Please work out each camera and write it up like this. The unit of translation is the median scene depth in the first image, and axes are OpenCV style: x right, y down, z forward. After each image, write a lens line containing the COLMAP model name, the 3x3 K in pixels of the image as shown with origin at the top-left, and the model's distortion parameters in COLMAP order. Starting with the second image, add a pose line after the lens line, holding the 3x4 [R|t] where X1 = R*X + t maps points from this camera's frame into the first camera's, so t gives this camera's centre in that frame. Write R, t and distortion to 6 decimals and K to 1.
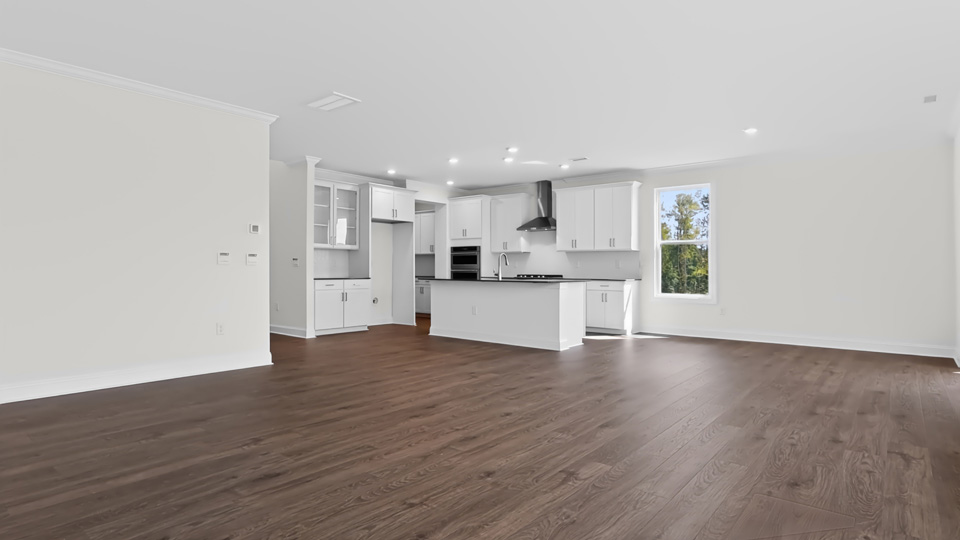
lens RADIAL K [[497.8, 0, 480.0], [0, 497.8, 270.0], [0, 0, 1]] dist [-0.001550, 0.000116]
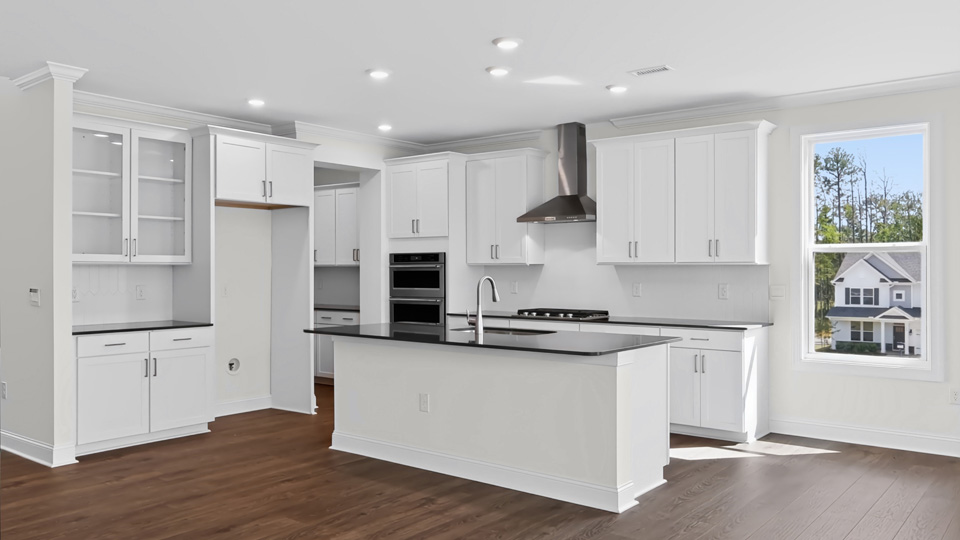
lens RADIAL K [[749.0, 0, 480.0], [0, 749.0, 270.0], [0, 0, 1]] dist [0.001041, 0.000355]
pose [[0.999759, -0.005012, 0.021374, 0.021214], [0.005070, 0.999984, -0.002654, -0.031106], [-0.021360, 0.002761, 0.999768, 0.259007]]
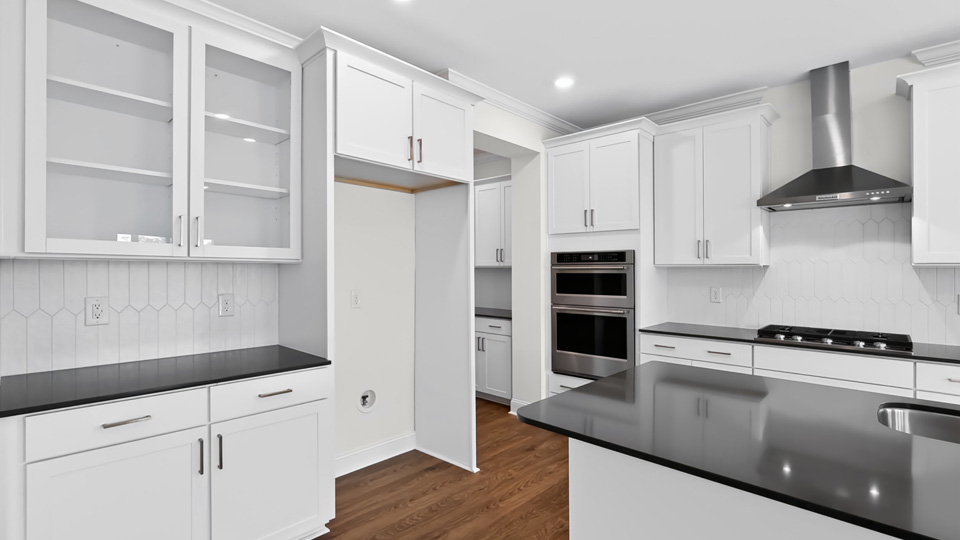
lens RADIAL K [[443.9, 0, 476.9], [0, 443.9, 284.1], [0, 0, 1]] dist [-0.000968, -0.000173]
pose [[0.997606, 0.001923, -0.069120, -0.111218], [-0.000167, 0.999677, 0.025403, -0.033348], [0.069147, -0.025330, 0.997285, 0.710789]]
